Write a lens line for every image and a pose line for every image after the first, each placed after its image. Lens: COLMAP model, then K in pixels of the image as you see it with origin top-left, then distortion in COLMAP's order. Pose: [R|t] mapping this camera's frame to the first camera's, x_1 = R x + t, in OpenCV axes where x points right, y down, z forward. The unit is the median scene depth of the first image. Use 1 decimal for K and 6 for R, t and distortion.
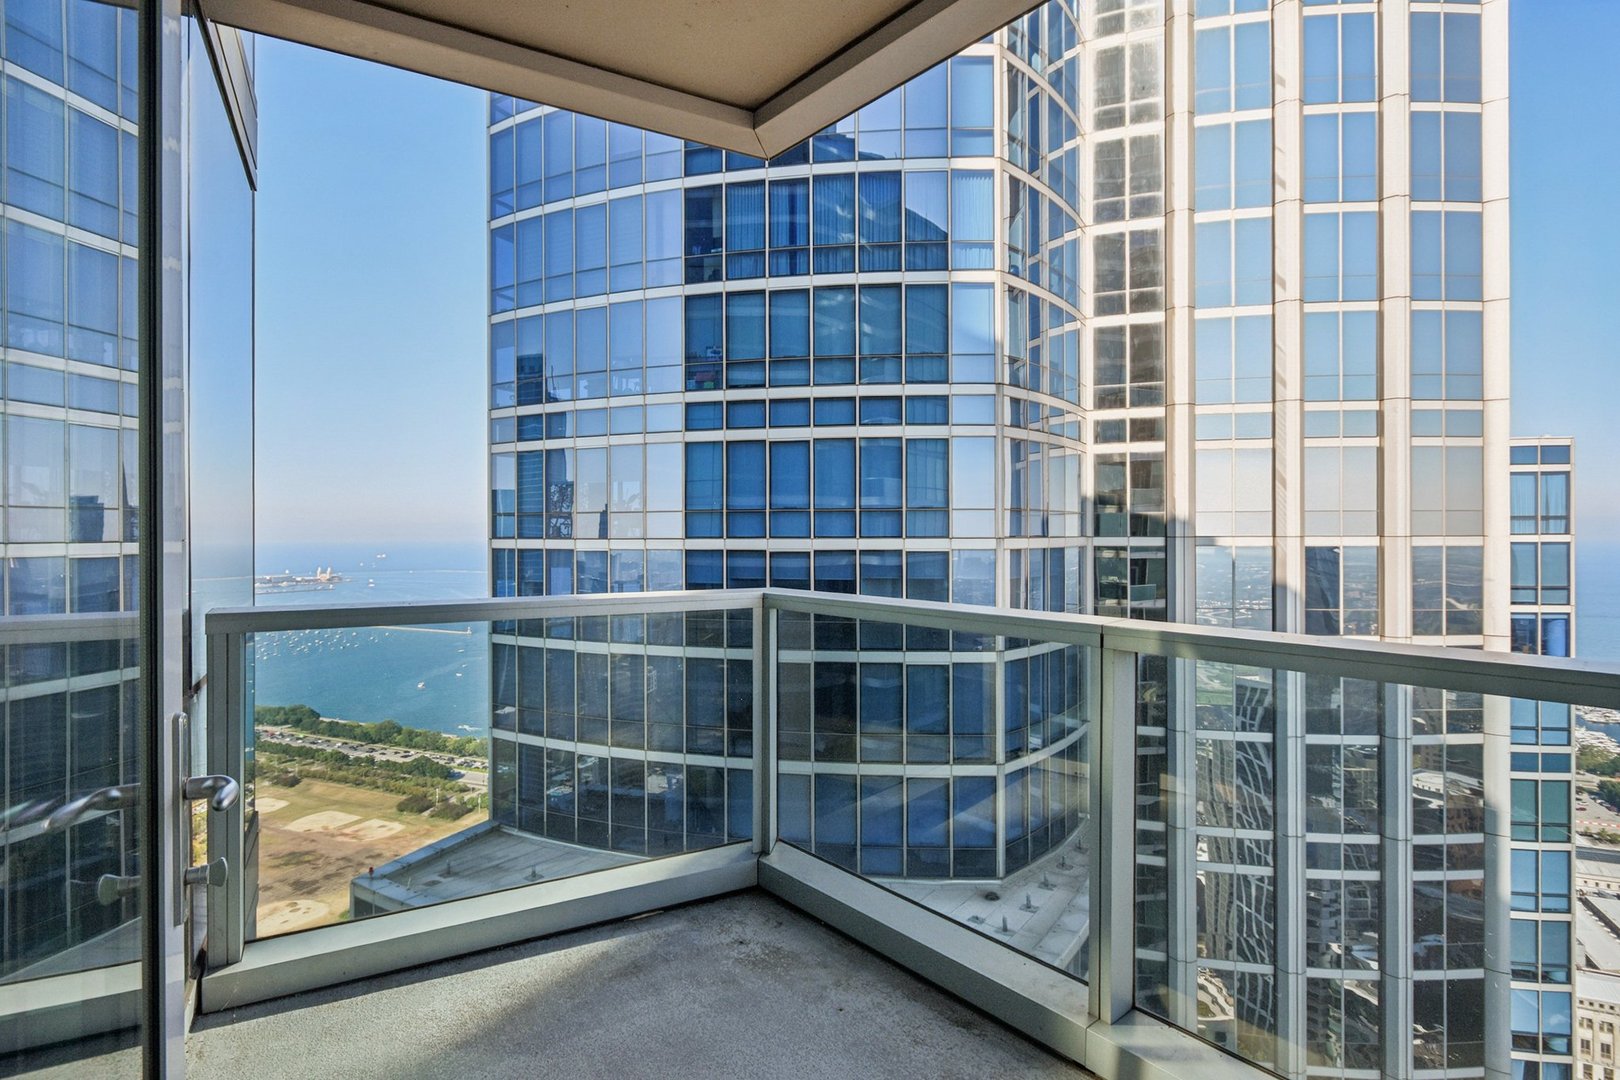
lens RADIAL K [[869.4, 0, 813.2], [0, 869.4, 533.4], [0, 0, 1]] dist [0.004832, 0.002510]
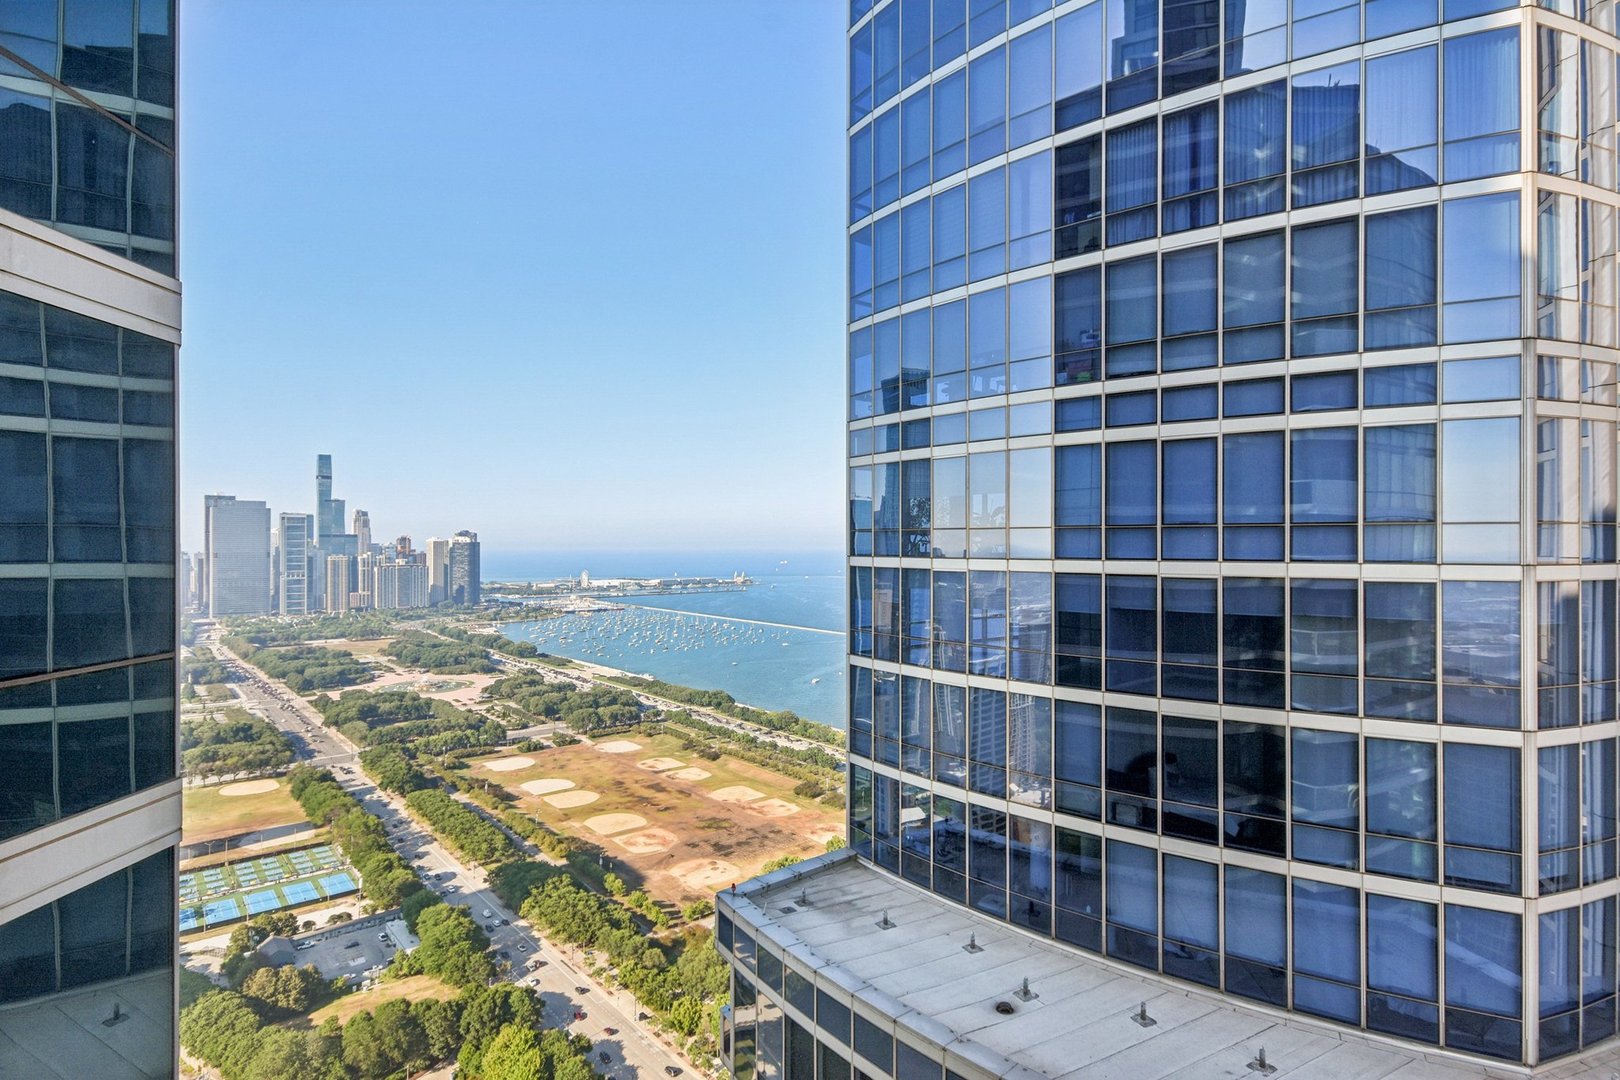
lens RADIAL K [[869.4, 0, 805.6], [0, 869.4, 546.0], [0, 0, 1]] dist [0.004832, 0.002510]
pose [[0.906641, 0.002855, -0.421893, -0.008407], [-0.000968, 0.999989, 0.004688, -0.010215], [0.421901, -0.003843, 0.906634, 0.117444]]
